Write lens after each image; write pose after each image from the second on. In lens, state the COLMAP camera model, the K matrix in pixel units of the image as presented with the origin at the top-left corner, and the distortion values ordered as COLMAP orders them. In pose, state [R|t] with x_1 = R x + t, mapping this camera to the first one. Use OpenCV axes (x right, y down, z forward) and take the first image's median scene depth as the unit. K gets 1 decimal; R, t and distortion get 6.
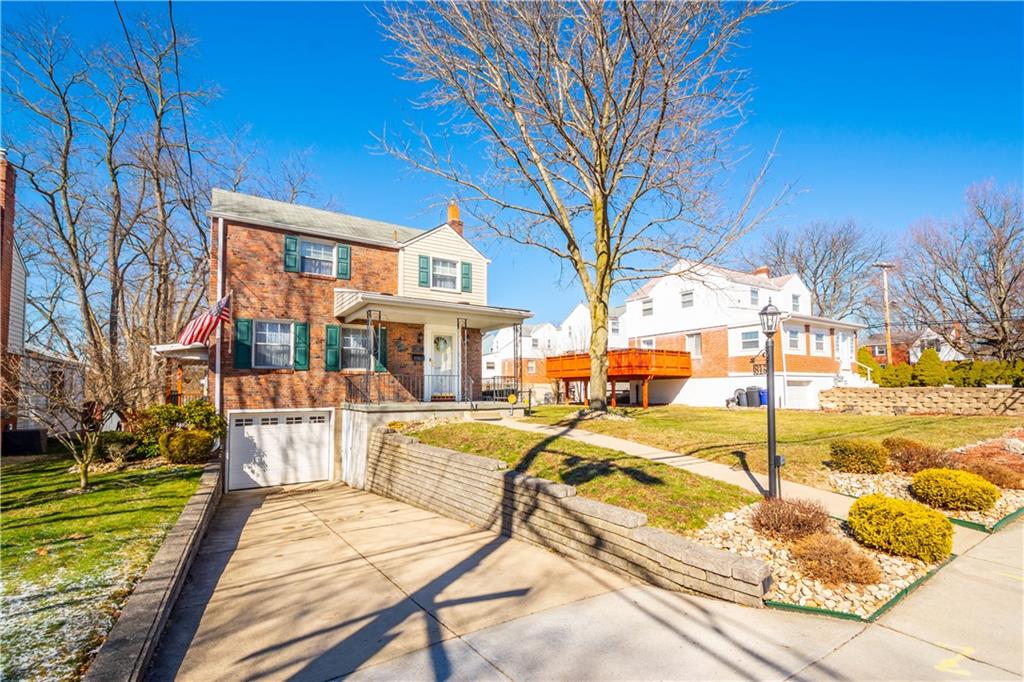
lens RADIAL K [[426.4, 0, 509.3], [0, 426.4, 377.5], [0, 0, 1]] dist [0.000386, -0.000032]
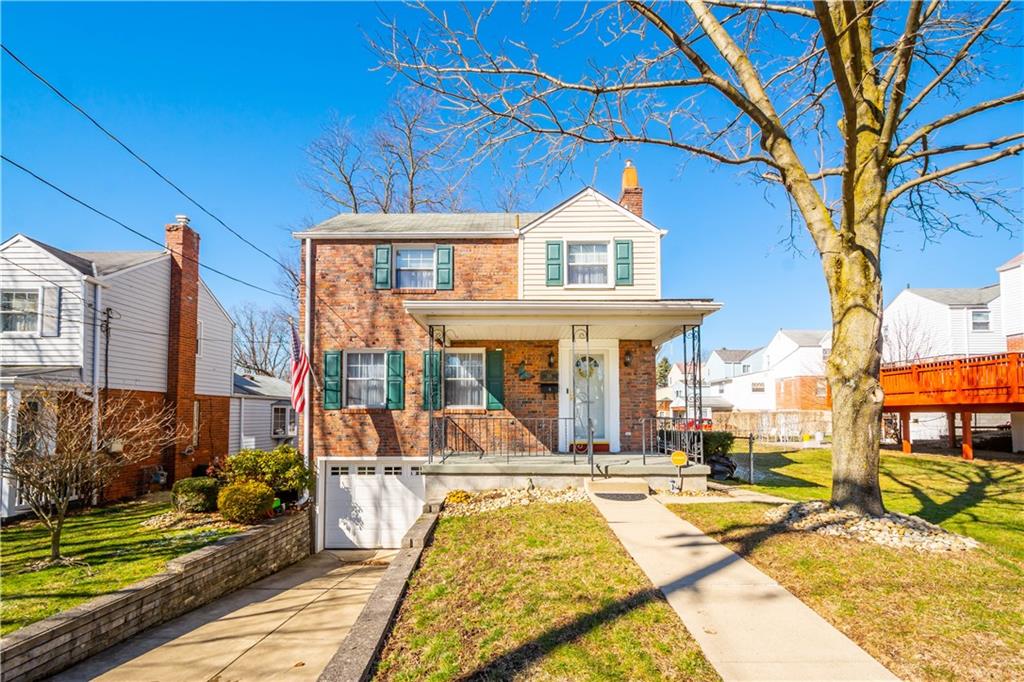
lens RADIAL K [[446.9, 0, 509.6], [0, 446.9, 399.8], [0, 0, 1]] dist [0.001883, 0.000304]
pose [[0.836280, -0.011941, -0.548172, 0.137644], [0.009719, 0.999929, -0.006955, -0.024310], [0.548216, 0.000489, 0.836336, 0.362845]]
